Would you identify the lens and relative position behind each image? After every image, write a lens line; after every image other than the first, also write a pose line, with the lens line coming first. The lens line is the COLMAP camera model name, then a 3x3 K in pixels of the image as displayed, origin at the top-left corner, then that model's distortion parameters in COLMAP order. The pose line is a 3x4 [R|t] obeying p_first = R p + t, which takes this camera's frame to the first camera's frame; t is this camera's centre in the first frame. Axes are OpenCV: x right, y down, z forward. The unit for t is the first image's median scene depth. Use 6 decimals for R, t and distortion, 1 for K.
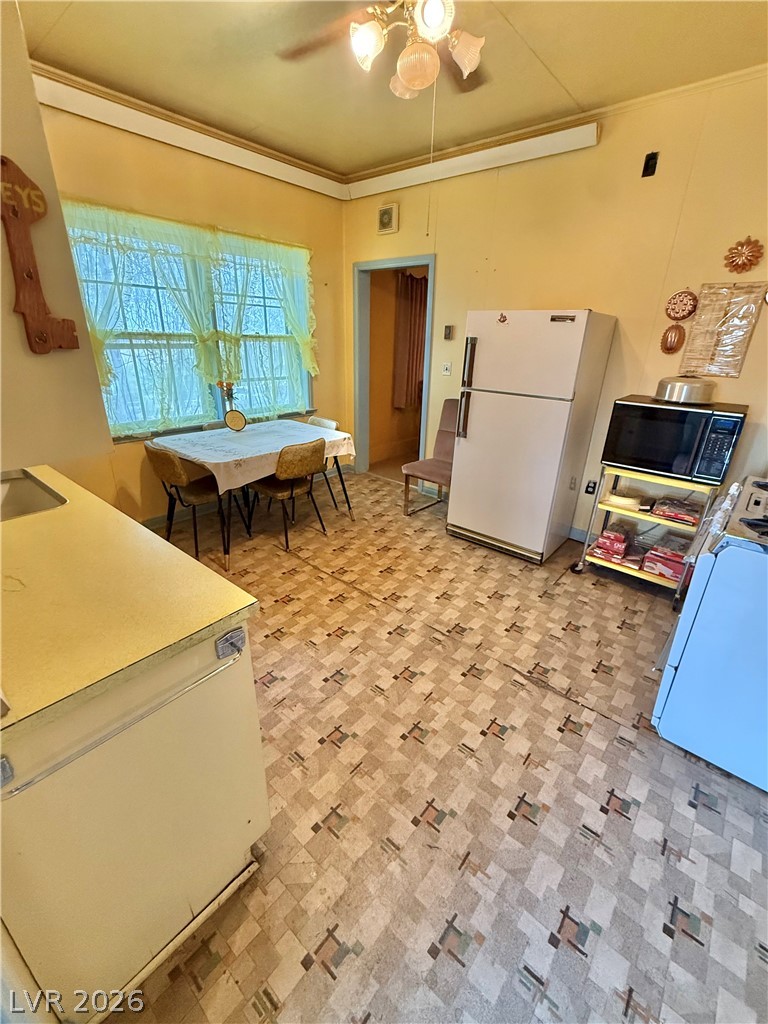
lens RADIAL K [[429.2, 0, 387.4], [0, 429.2, 512.8], [0, 0, 1]] dist [-0.000829, -0.000022]
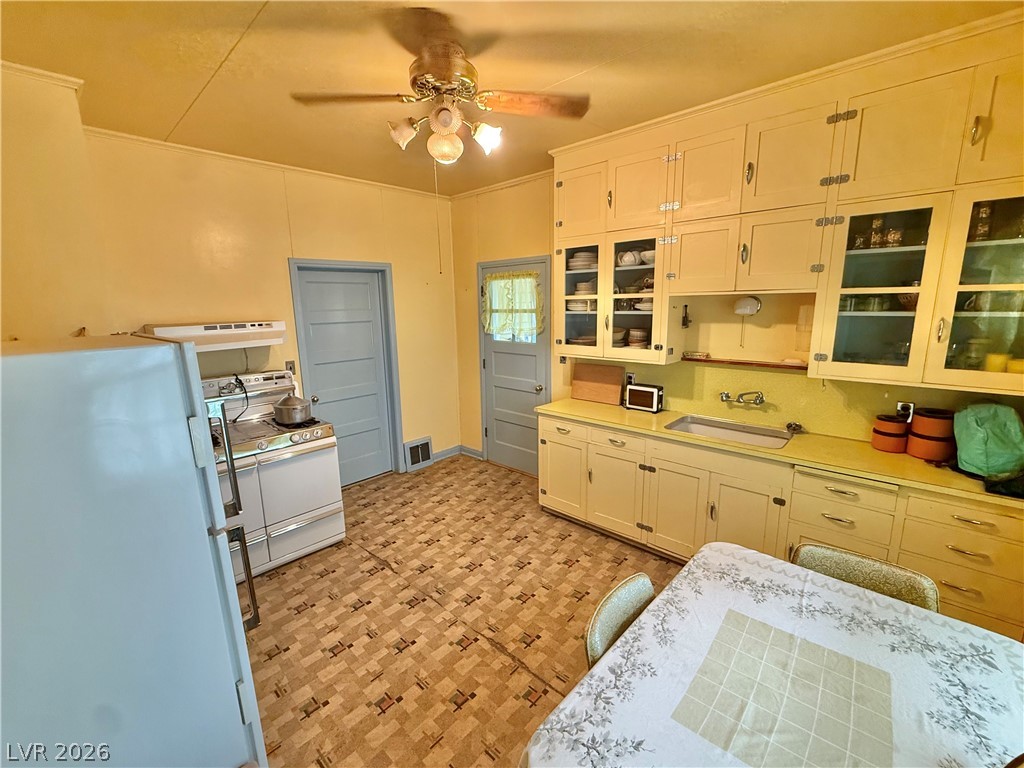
lens RADIAL K [[429.2, 0, 513.4], [0, 429.2, 387.7], [0, 0, 1]] dist [-0.000829, -0.000022]
pose [[-0.998988, -0.009690, 0.043914, -0.126919], [0.016368, 0.831193, 0.555743, -0.780493], [-0.041886, 0.555900, -0.830193, 1.612377]]
